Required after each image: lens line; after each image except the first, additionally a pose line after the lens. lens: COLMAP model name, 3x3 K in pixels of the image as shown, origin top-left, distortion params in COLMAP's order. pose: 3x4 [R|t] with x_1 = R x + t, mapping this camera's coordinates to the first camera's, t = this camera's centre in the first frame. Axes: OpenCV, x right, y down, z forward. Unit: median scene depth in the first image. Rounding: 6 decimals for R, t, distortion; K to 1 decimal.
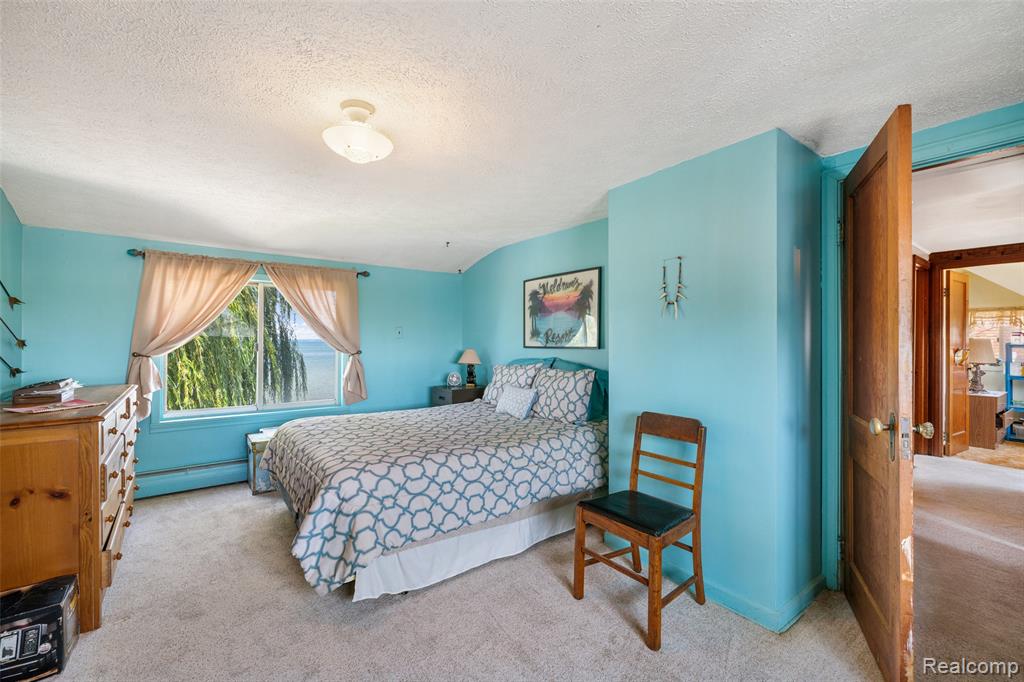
lens RADIAL K [[444.8, 0, 503.8], [0, 444.8, 342.3], [0, 0, 1]] dist [-0.002323, -0.000522]
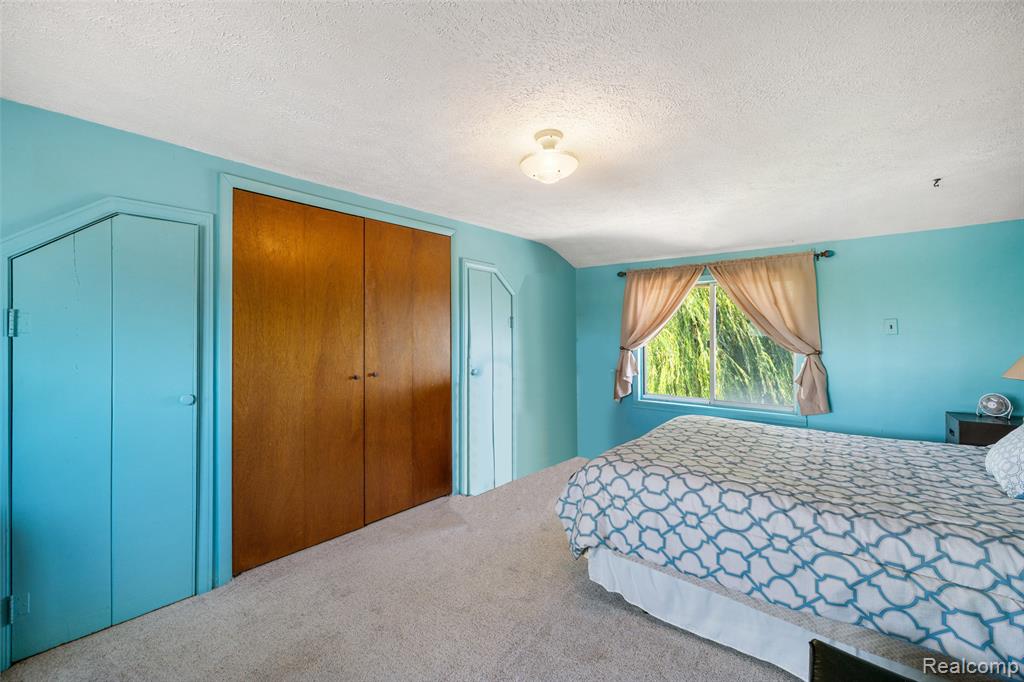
lens RADIAL K [[444.8, 0, 503.6], [0, 444.8, 334.1], [0, 0, 1]] dist [-0.002323, -0.000522]
pose [[0.208824, -0.008157, -0.977919, 0.528310], [-0.005608, 0.999939, -0.009538, -0.002228], [0.977937, 0.007476, 0.208765, 0.437110]]
